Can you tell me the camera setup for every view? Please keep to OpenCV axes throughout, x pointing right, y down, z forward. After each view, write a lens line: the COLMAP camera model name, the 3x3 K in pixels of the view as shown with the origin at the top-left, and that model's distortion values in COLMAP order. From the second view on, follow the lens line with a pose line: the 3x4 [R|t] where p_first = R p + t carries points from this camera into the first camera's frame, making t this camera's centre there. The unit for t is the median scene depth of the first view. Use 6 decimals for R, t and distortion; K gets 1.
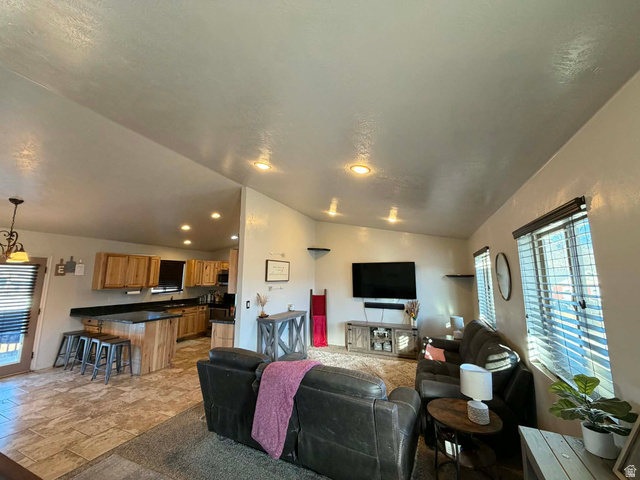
lens RADIAL K [[253.3, 0, 318.2], [0, 253.3, 241.1], [0, 0, 1]] dist [-0.001023, -0.000083]
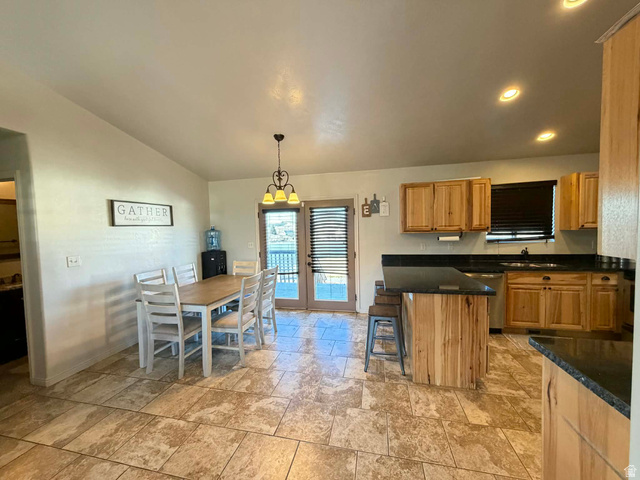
lens RADIAL K [[253.3, 0, 318.2], [0, 253.3, 241.1], [0, 0, 1]] dist [-0.001023, -0.000083]
pose [[0.180420, 0.041014, -0.982734, -0.152712], [0.166826, 0.983378, 0.071668, 0.112073], [0.969339, -0.176876, 0.170578, 0.587703]]
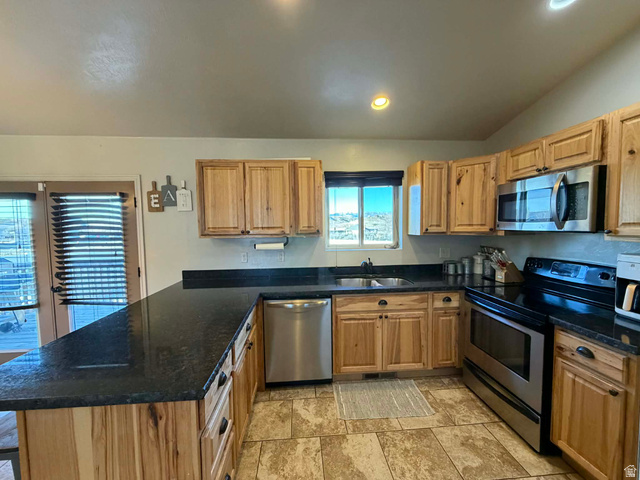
lens RADIAL K [[253.3, 0, 318.2], [0, 253.3, 241.1], [0, 0, 1]] dist [-0.001023, -0.000083]
pose [[0.466101, 0.042247, -0.883722, -0.313524], [0.141437, 0.982455, 0.121565, 0.160667], [0.873353, -0.181653, 0.451948, 0.921377]]
